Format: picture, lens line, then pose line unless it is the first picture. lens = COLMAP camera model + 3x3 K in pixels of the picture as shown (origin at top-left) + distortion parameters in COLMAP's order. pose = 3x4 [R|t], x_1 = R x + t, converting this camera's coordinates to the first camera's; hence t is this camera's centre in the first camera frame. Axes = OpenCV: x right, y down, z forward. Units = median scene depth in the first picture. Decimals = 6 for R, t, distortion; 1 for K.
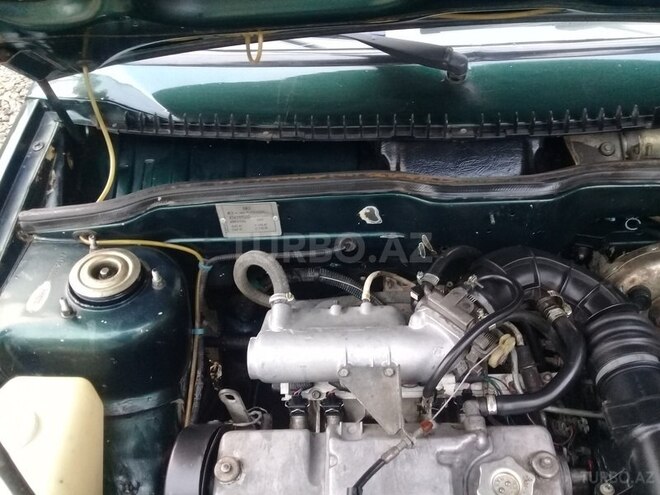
lens RADIAL K [[603.7, 0, 332.6], [0, 603.7, 249.9], [0, 0, 1]] dist [0.012406, 0.000000]
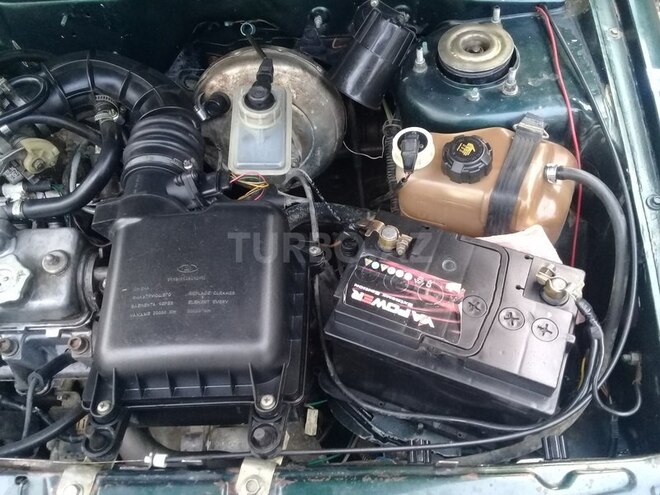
lens RADIAL K [[603.7, 0, 330.6], [0, 603.7, 249.5], [0, 0, 1]] dist [0.012406, 0.000000]
pose [[0.998660, -0.016651, 0.048994, 0.689430], [0.004006, 0.968848, 0.247622, 0.069732], [-0.051591, -0.247094, 0.967617, -0.021964]]
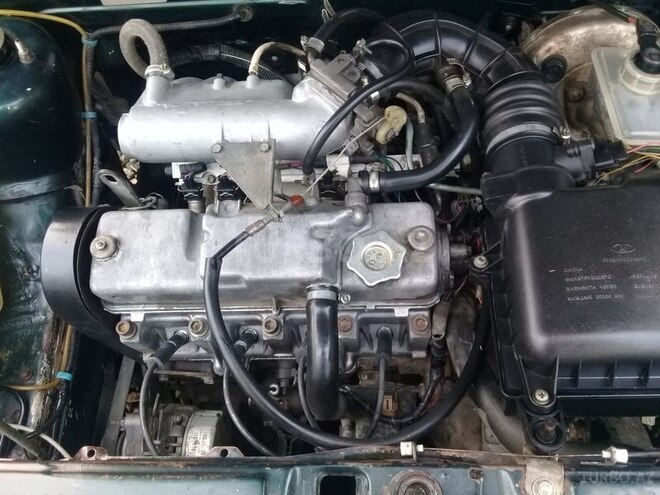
lens RADIAL K [[603.7, 0, 328.9], [0, 603.7, 250.8], [0, 0, 1]] dist [0.012406, 0.000000]
pose [[0.999980, -0.006336, 0.000510, 0.179762], [0.005900, 0.954982, 0.296605, 0.074057], [-0.002366, -0.296596, 0.955000, 0.054638]]
